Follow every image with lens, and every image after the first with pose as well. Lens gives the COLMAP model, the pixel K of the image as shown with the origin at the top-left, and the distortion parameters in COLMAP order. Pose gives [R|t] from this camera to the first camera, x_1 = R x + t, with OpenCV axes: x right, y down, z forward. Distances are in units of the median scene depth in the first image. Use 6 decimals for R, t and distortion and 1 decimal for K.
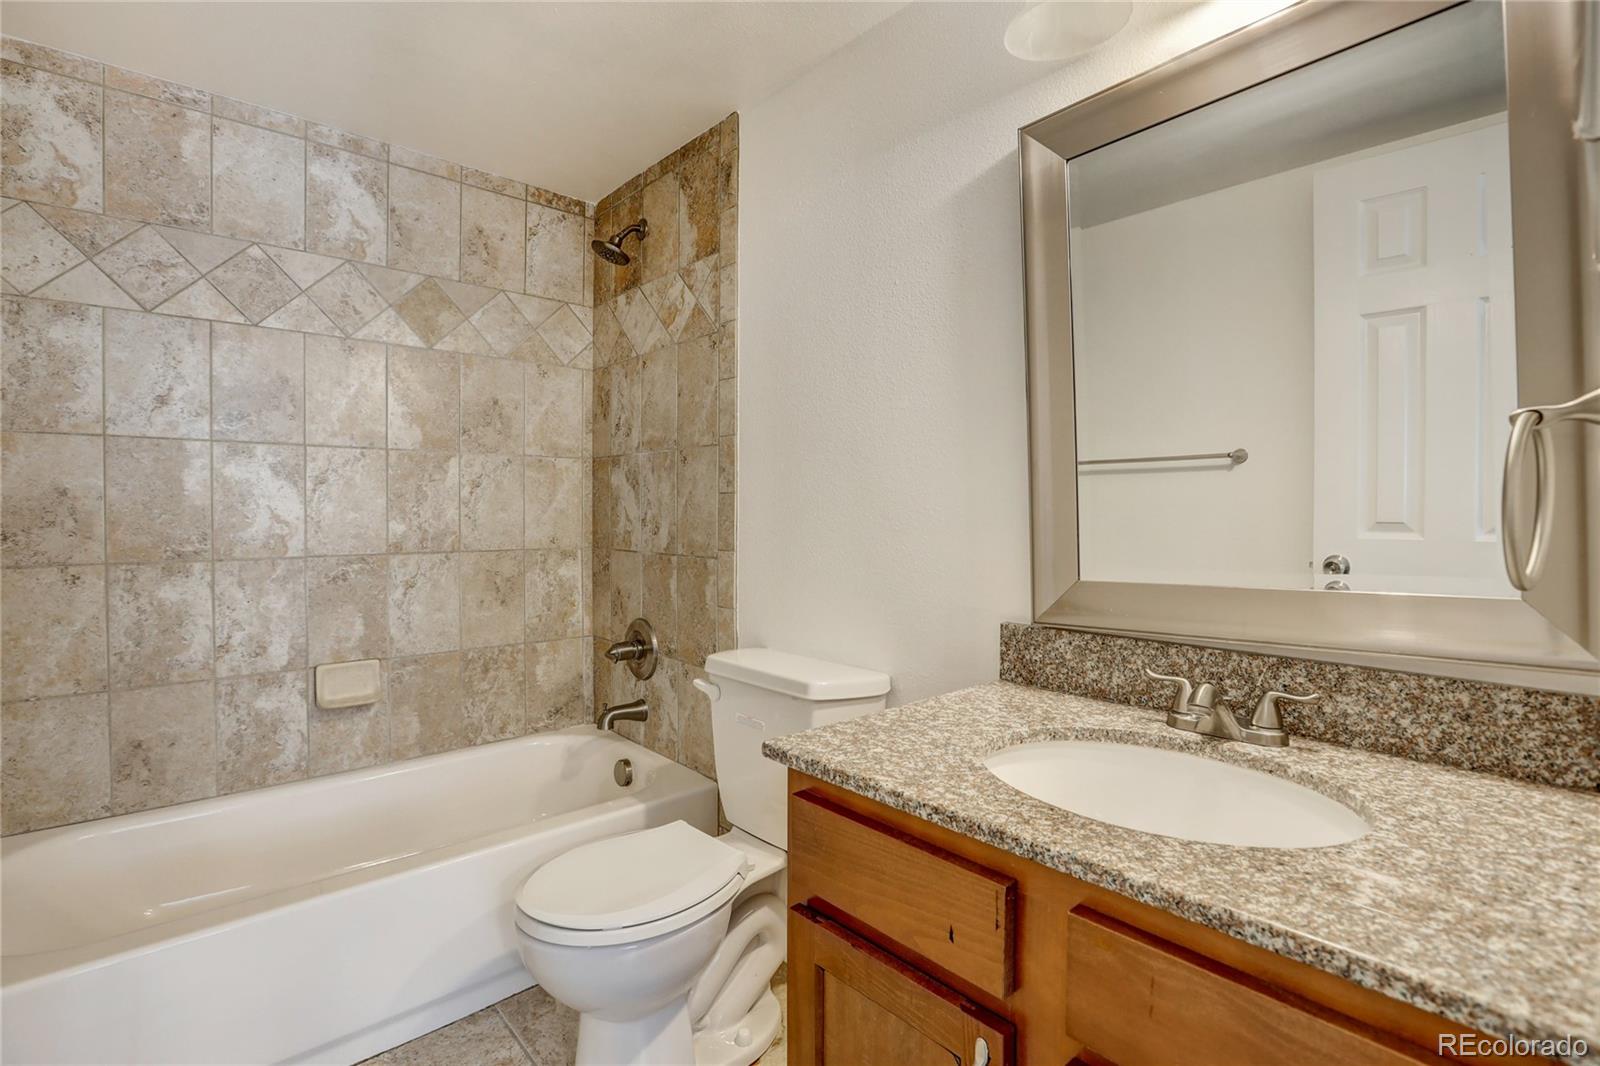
lens RADIAL K [[750.4, 0, 783.5], [0, 750.4, 520.0], [0, 0, 1]] dist [-0.041053, 0.017603]
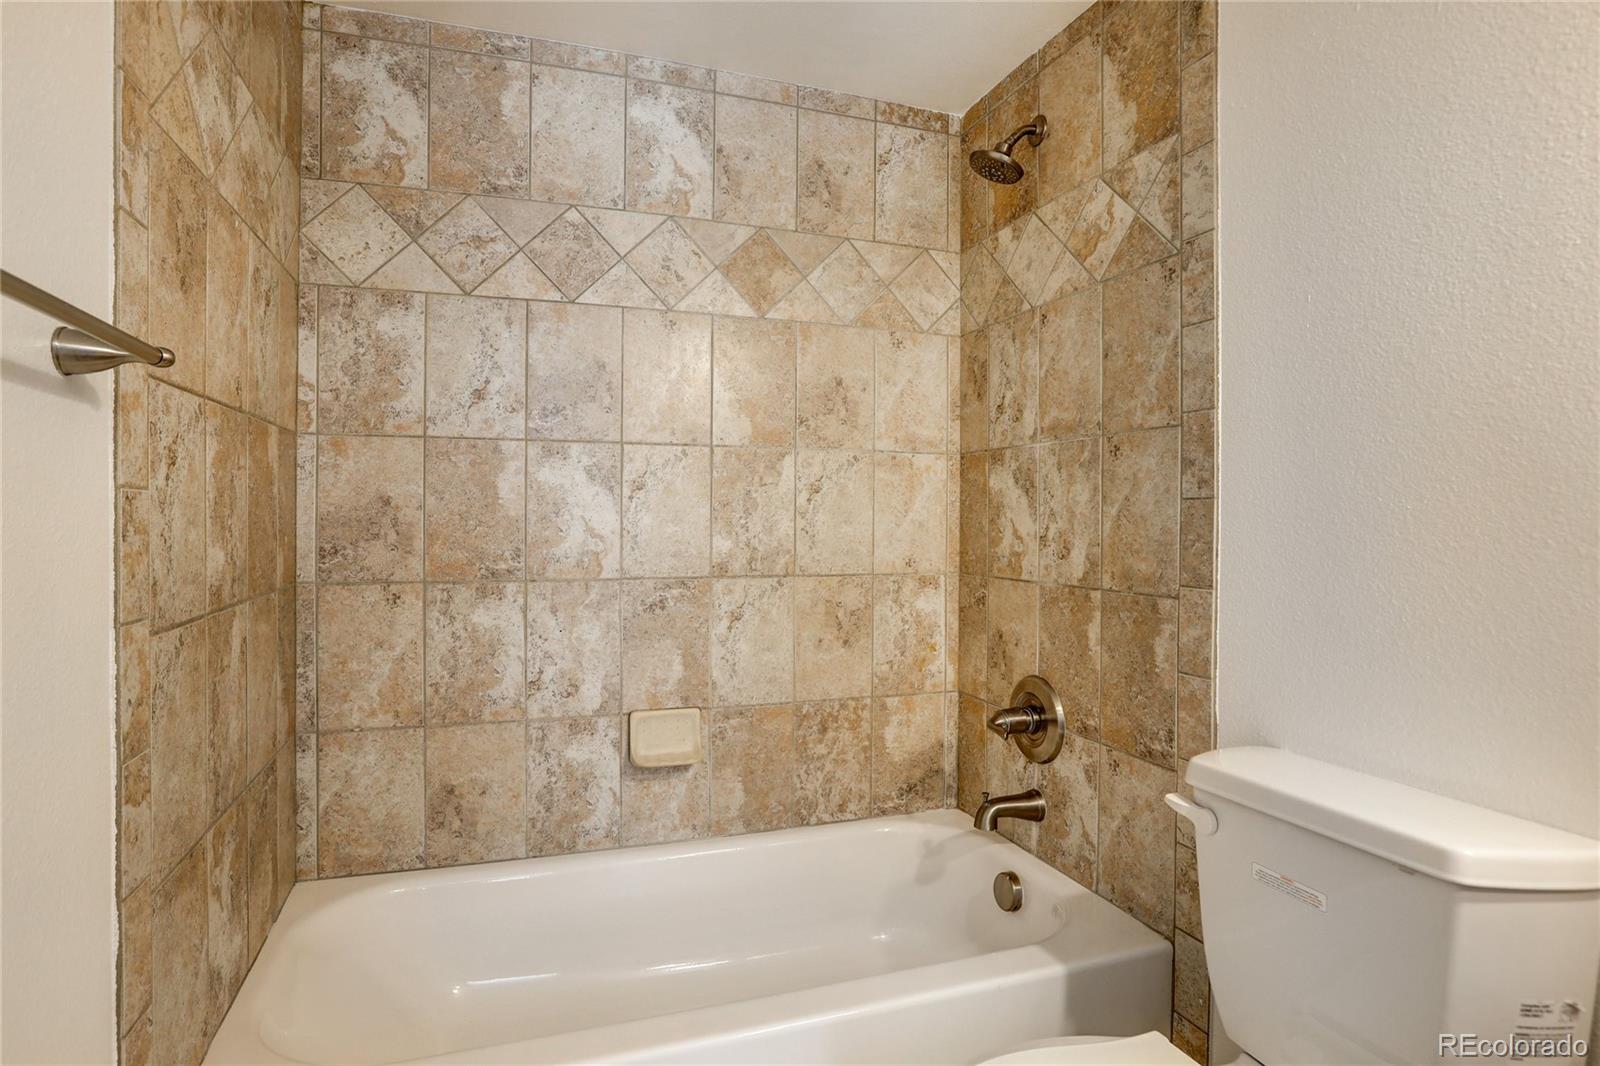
lens RADIAL K [[838.4, 0, 796.8], [0, 838.4, 512.0], [0, 0, 1]] dist [-0.069805, 0.104627]
pose [[0.938795, -0.000465, -0.344475, -0.142629], [-0.007353, 0.999744, -0.021391, -0.005871], [0.344397, 0.022615, 0.938552, 0.193877]]
